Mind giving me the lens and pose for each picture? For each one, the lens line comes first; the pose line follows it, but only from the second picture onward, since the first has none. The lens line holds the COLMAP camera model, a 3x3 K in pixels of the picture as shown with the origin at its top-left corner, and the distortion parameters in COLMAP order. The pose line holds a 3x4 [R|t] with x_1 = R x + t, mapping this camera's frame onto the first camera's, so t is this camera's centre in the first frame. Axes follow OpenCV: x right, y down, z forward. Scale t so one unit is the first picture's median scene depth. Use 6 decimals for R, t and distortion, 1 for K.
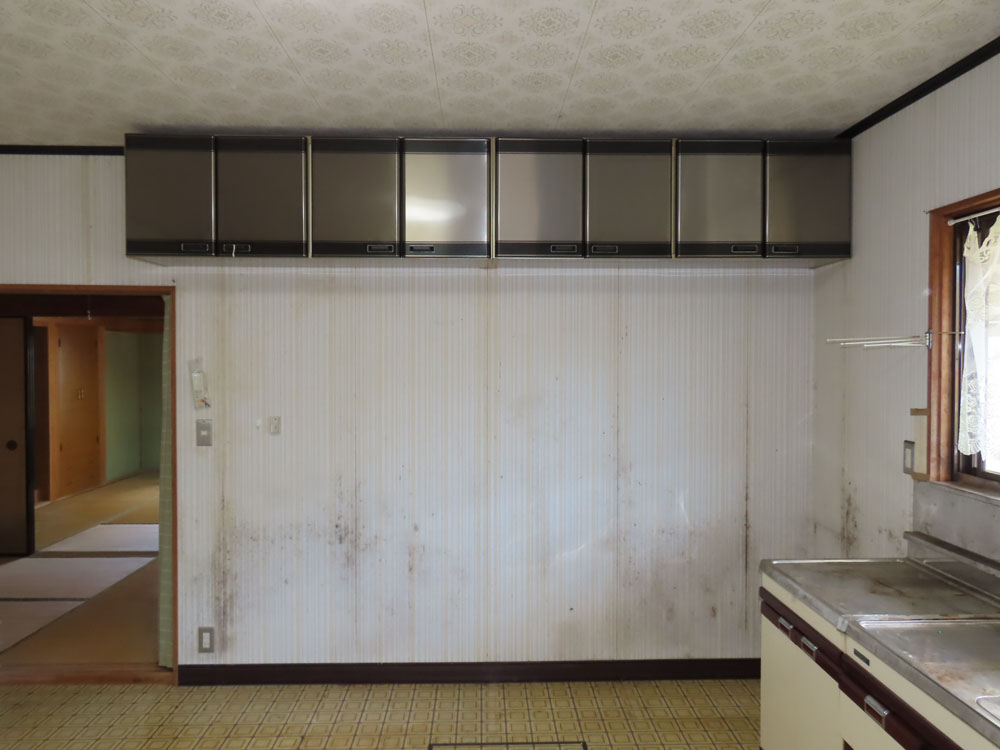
lens RADIAL K [[740.3, 0, 500.0], [0, 740.3, 375.0], [0, 0, 1]] dist [0.011053, -0.012128]
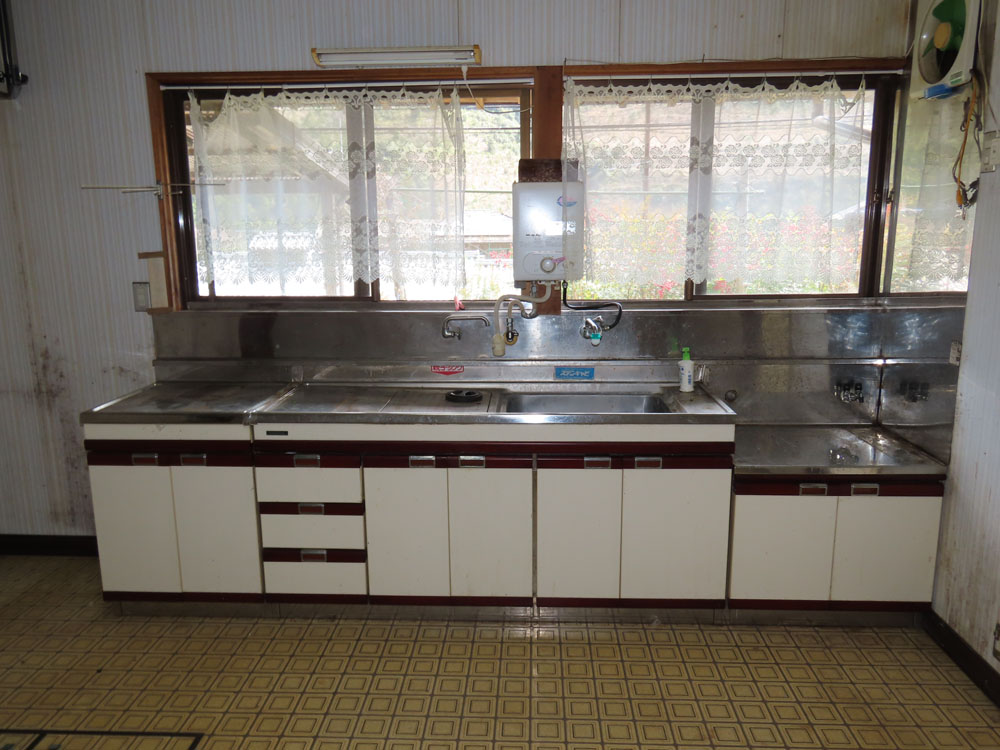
lens RADIAL K [[740.3, 0, 500.0], [0, 740.3, 375.0], [0, 0, 1]] dist [0.011053, -0.012128]
pose [[0.070126, -0.191127, 0.979057, -0.565773], [0.031374, 0.981410, 0.189339, 0.032340], [-0.997045, 0.017439, 0.074819, 0.381244]]
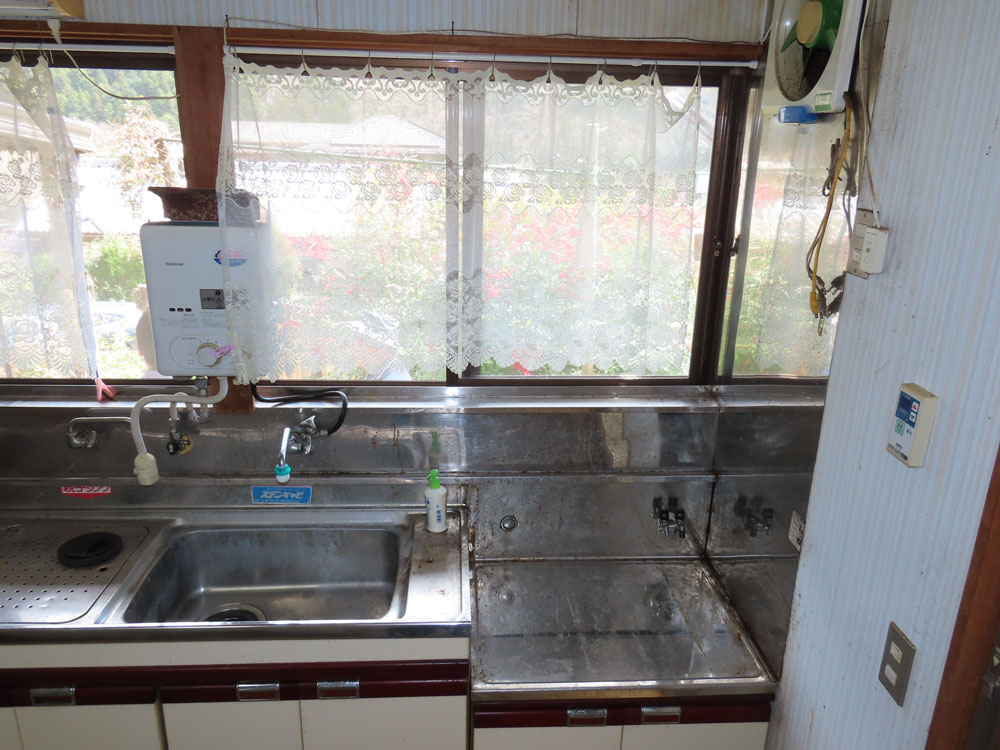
lens RADIAL K [[740.3, 0, 500.0], [0, 740.3, 375.0], [0, 0, 1]] dist [0.011053, -0.012128]
pose [[-0.033479, -0.308663, 0.950582, -0.140835], [-0.001323, 0.951128, 0.308793, -0.113462], [-0.999439, 0.009080, -0.032251, 0.142446]]
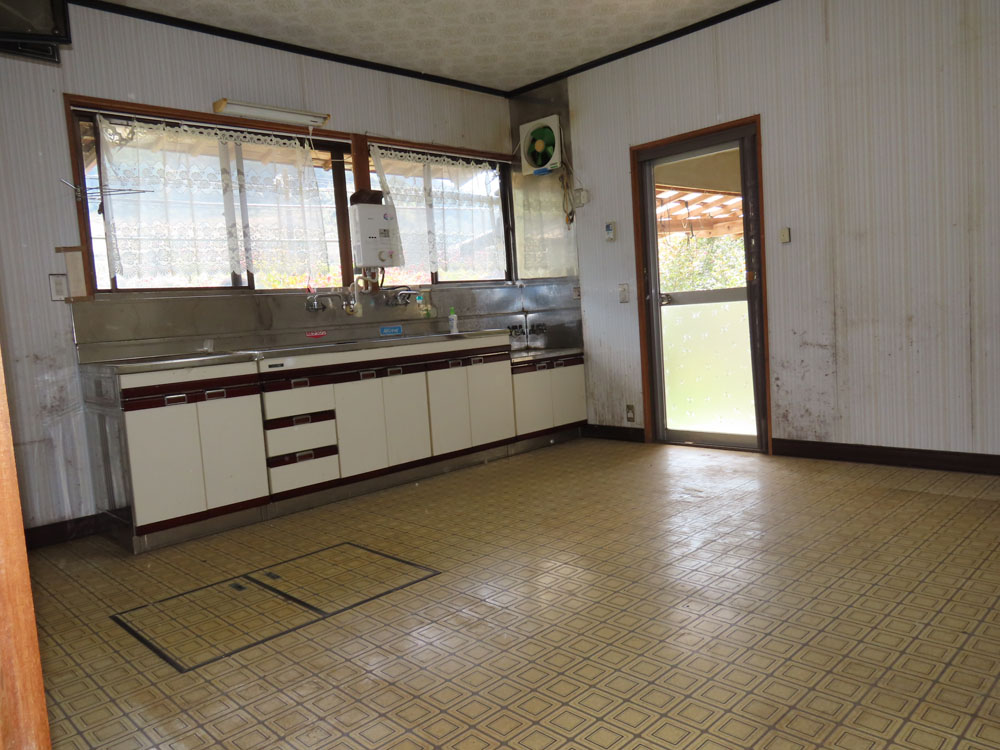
lens RADIAL K [[740.3, 0, 500.0], [0, 740.3, 375.0], [0, 0, 1]] dist [0.011053, -0.012128]
pose [[-0.680699, -0.016897, 0.732368, -0.897444], [0.083988, 0.991342, 0.100934, 0.201408], [-0.727732, 0.130216, -0.673387, 1.367240]]
